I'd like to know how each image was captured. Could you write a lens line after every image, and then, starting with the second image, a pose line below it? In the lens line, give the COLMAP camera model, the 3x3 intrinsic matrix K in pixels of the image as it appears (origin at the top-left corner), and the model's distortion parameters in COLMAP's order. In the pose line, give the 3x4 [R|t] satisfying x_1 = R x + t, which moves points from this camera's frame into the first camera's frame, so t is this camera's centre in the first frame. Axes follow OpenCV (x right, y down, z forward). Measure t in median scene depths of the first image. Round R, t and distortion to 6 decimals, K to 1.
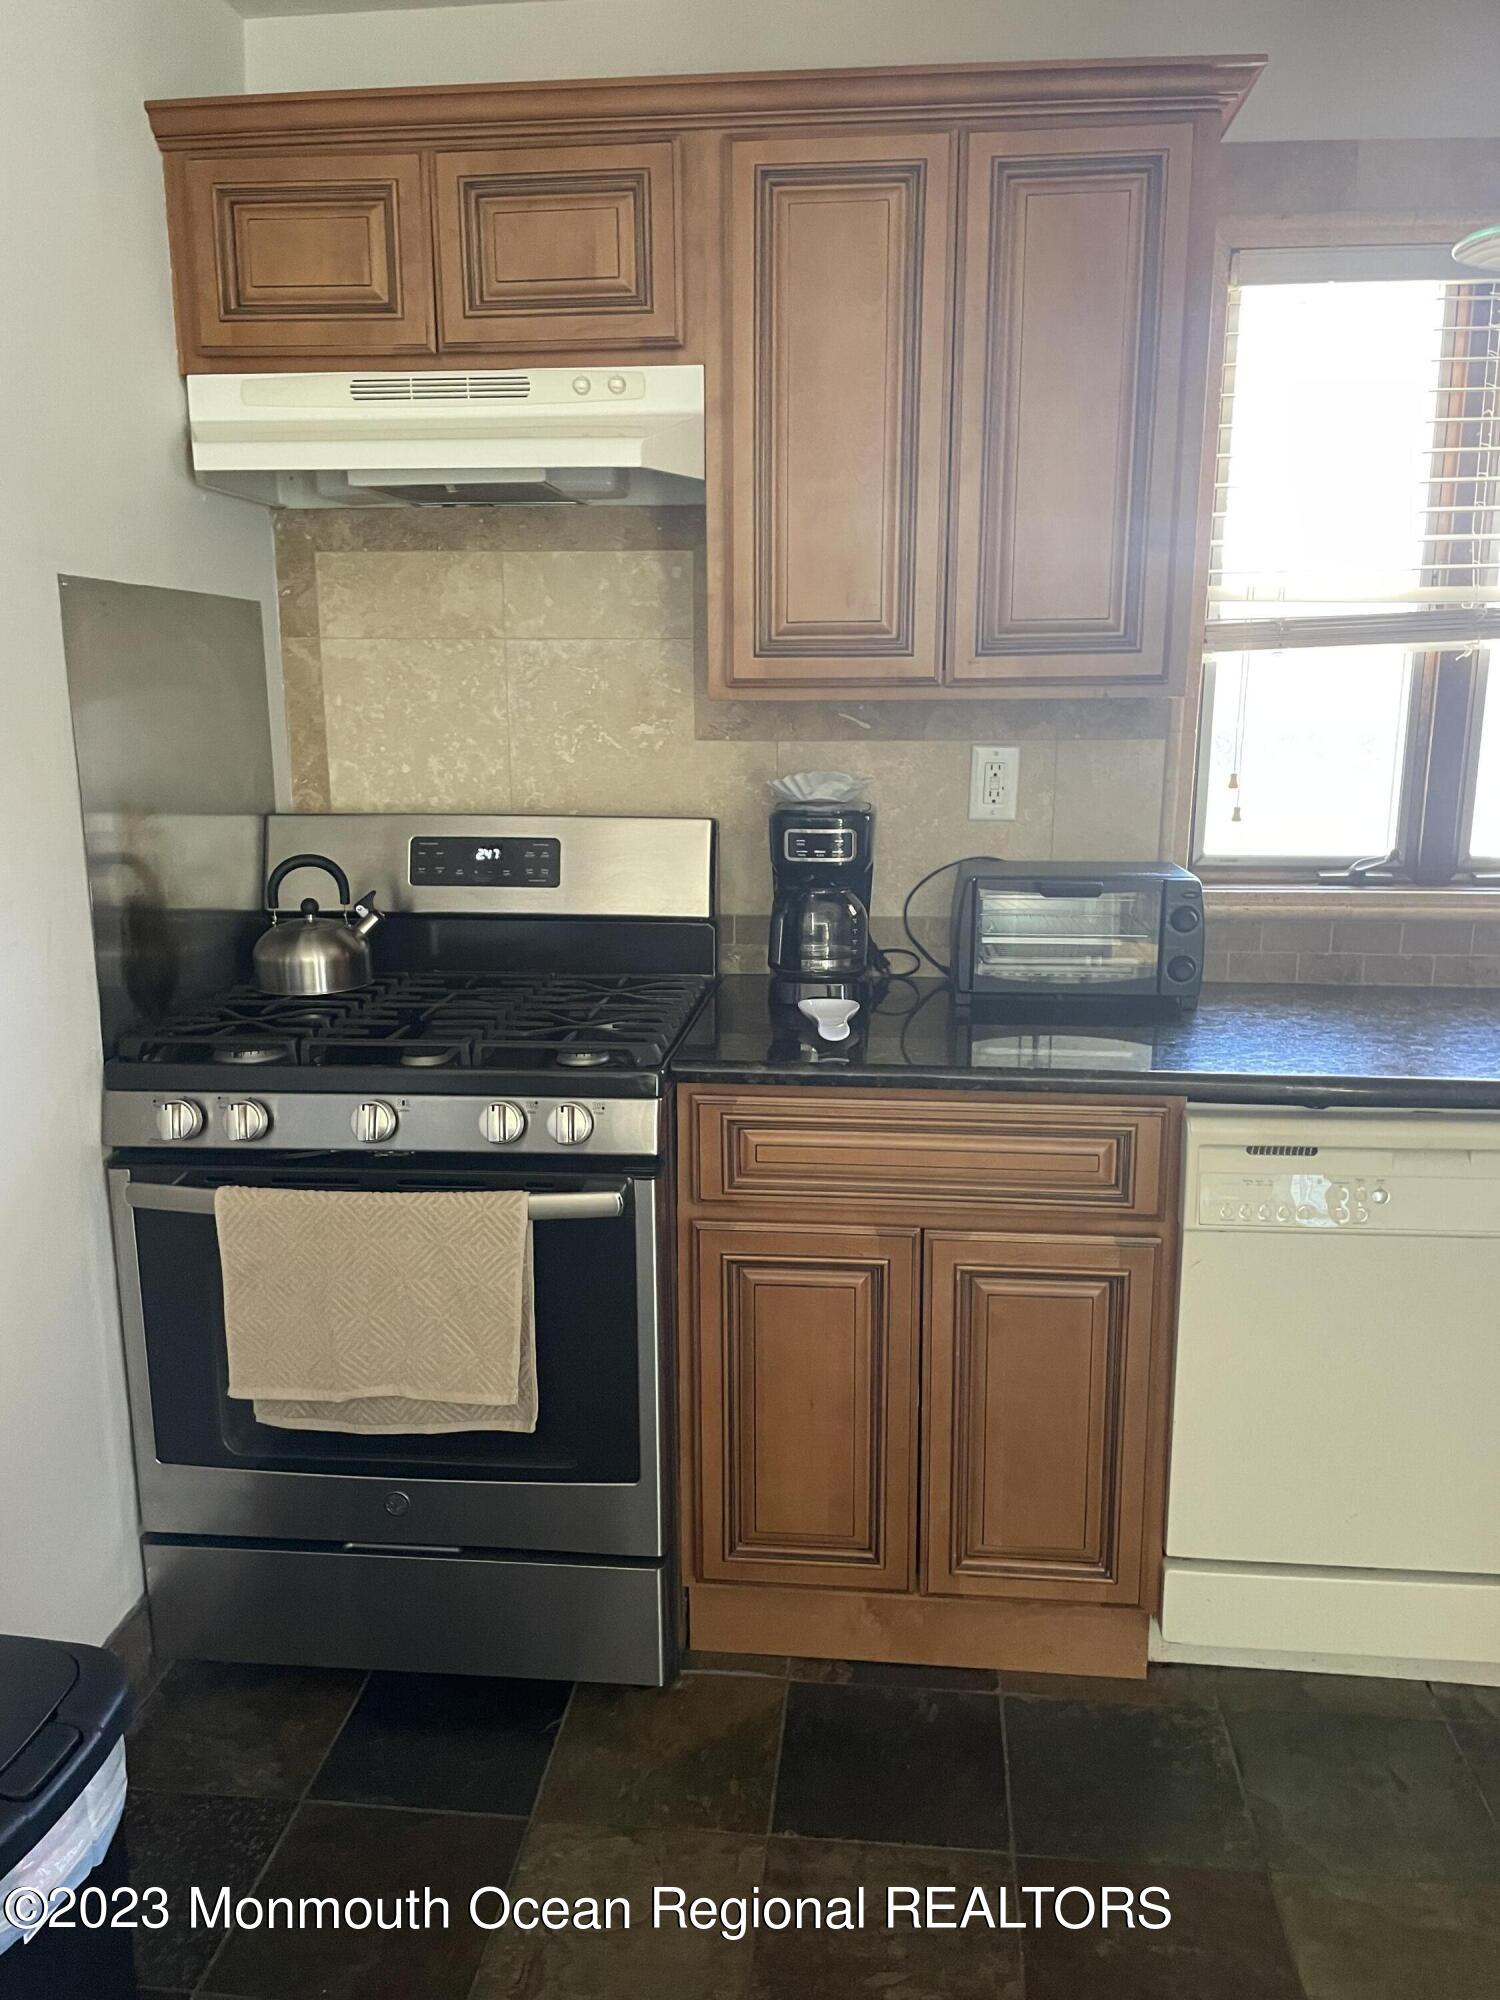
lens RADIAL K [[1521.4, 0, 749.9], [0, 1521.4, 1039.1], [0, 0, 1]] dist [0.080819, -0.112086]
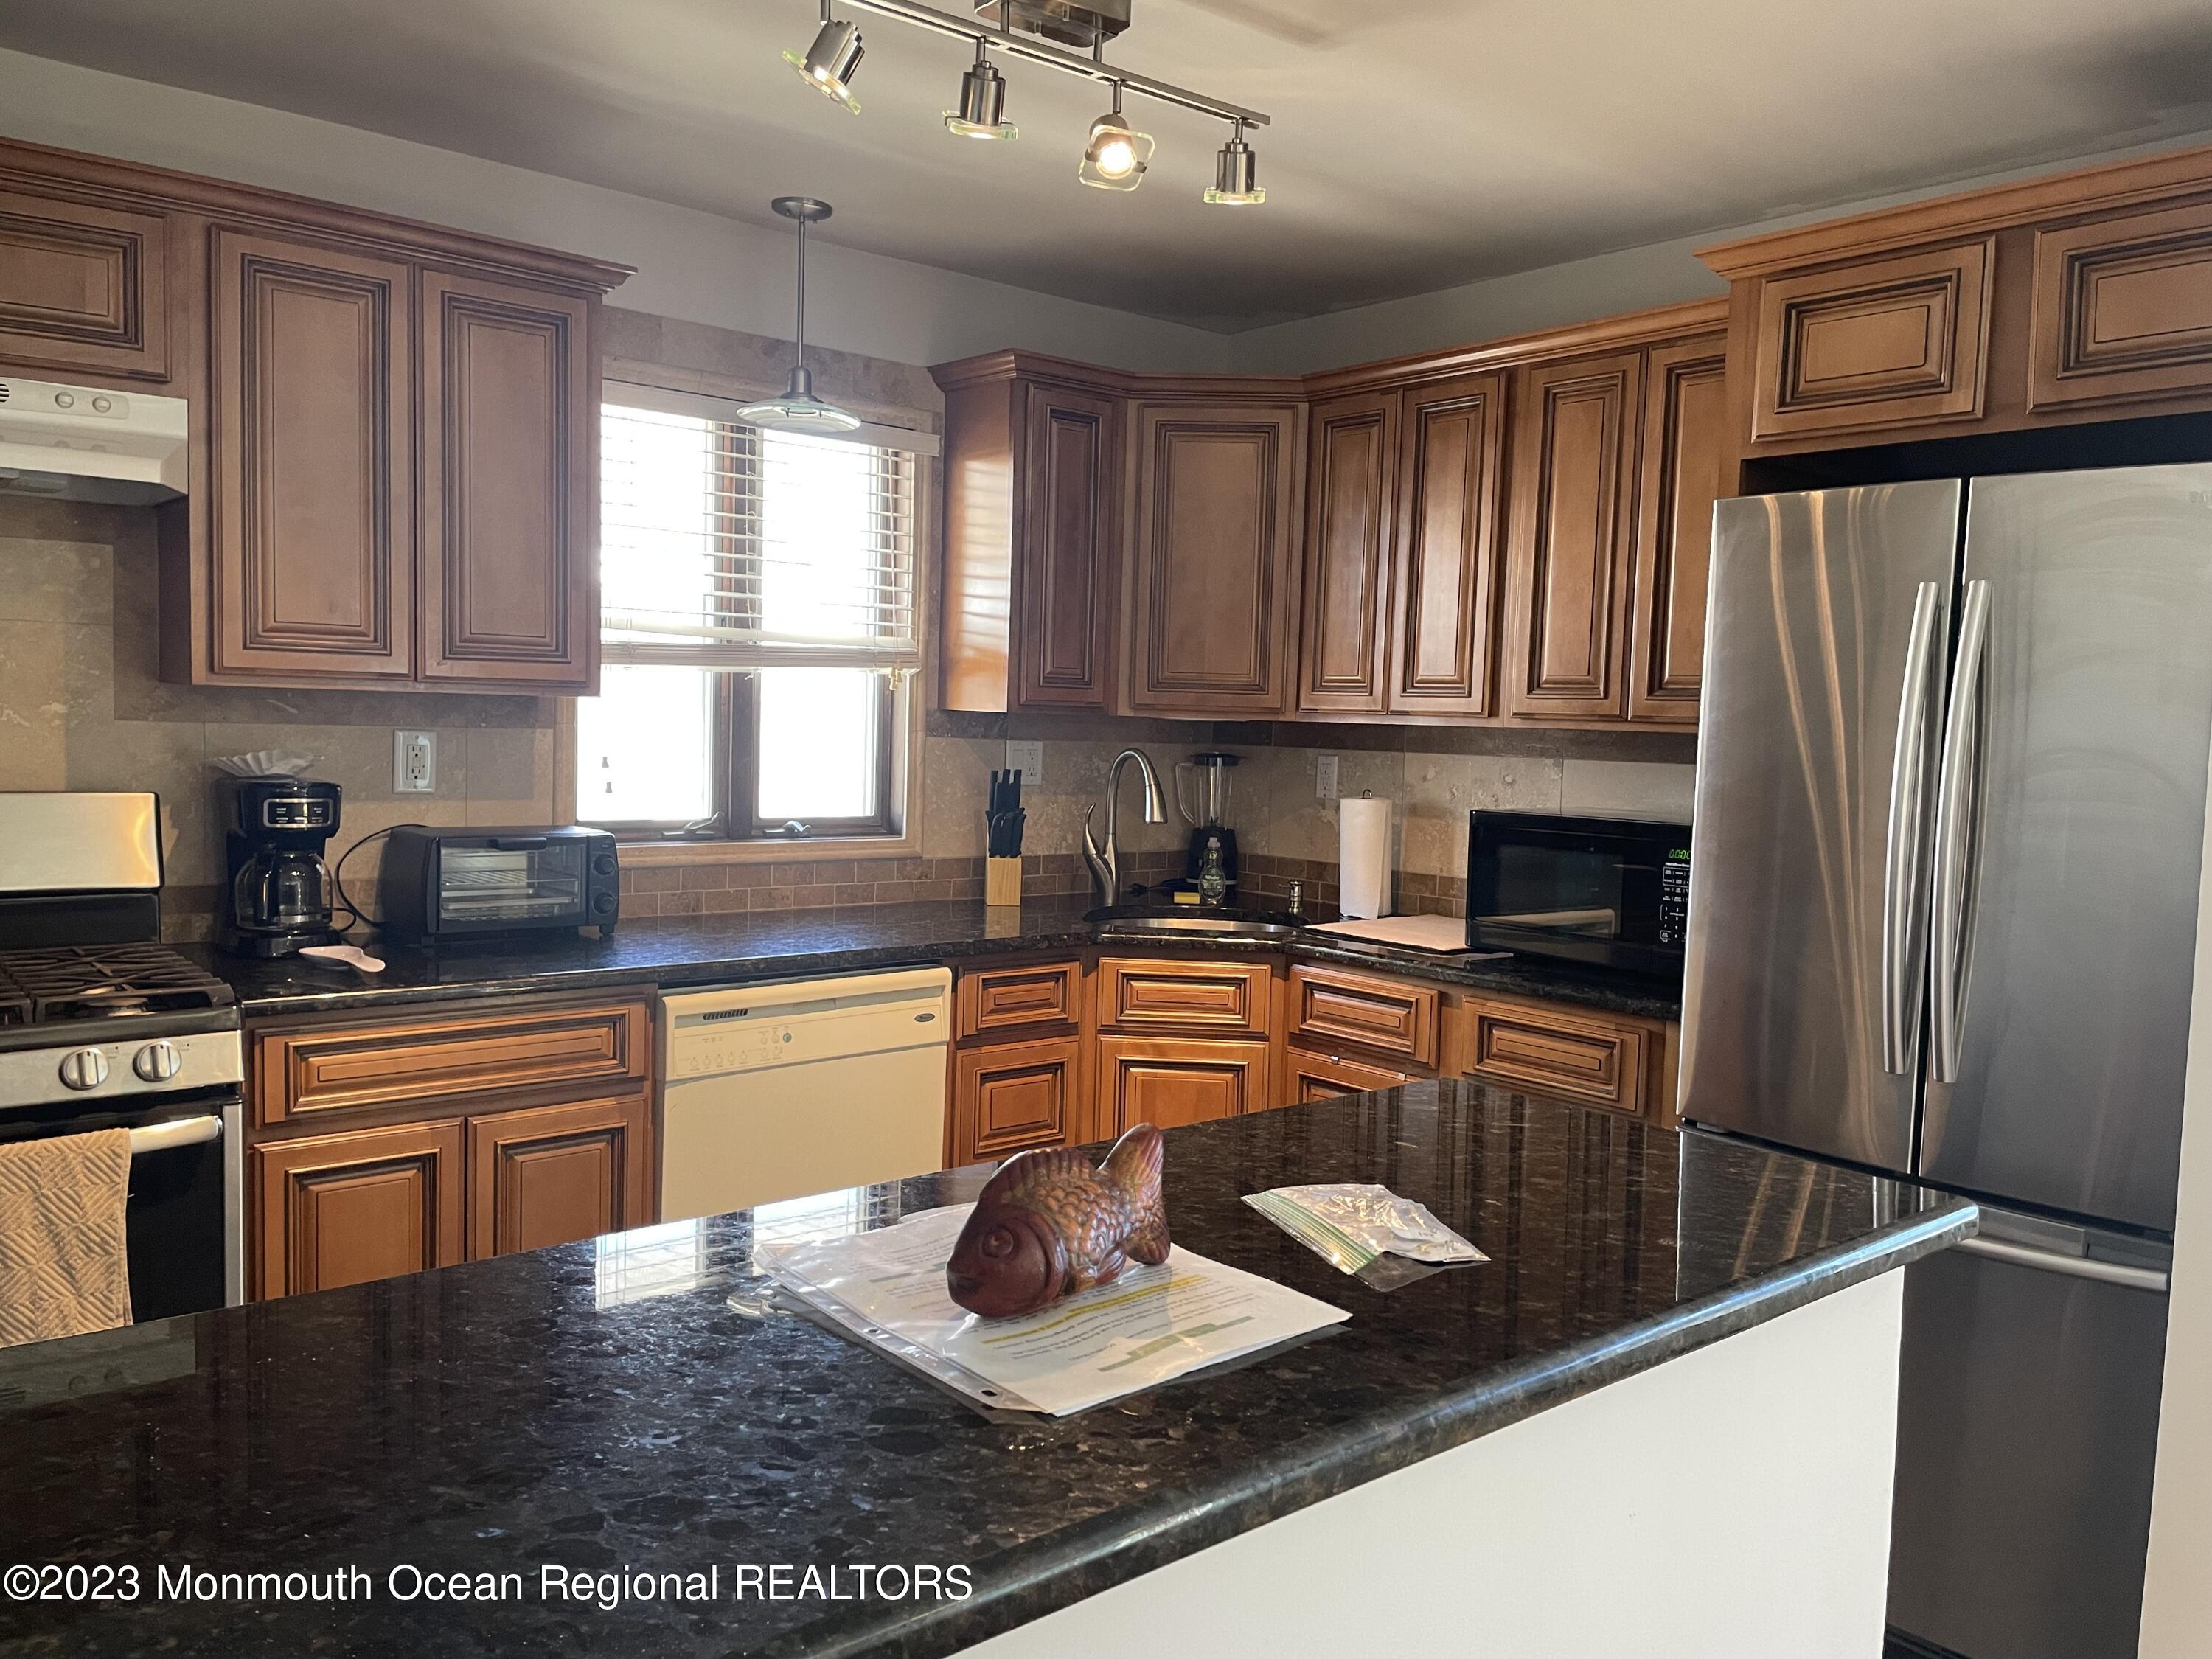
lens RADIAL K [[1682.6, 0, 1106.0], [0, 1682.6, 829.5], [0, 0, 1]] dist [0.080819, -0.112086]
pose [[0.696557, -0.023294, 0.717123, -0.451591], [0.125595, 0.988000, -0.089901, 0.075374], [-0.706423, 0.152689, 0.691124, -0.301172]]
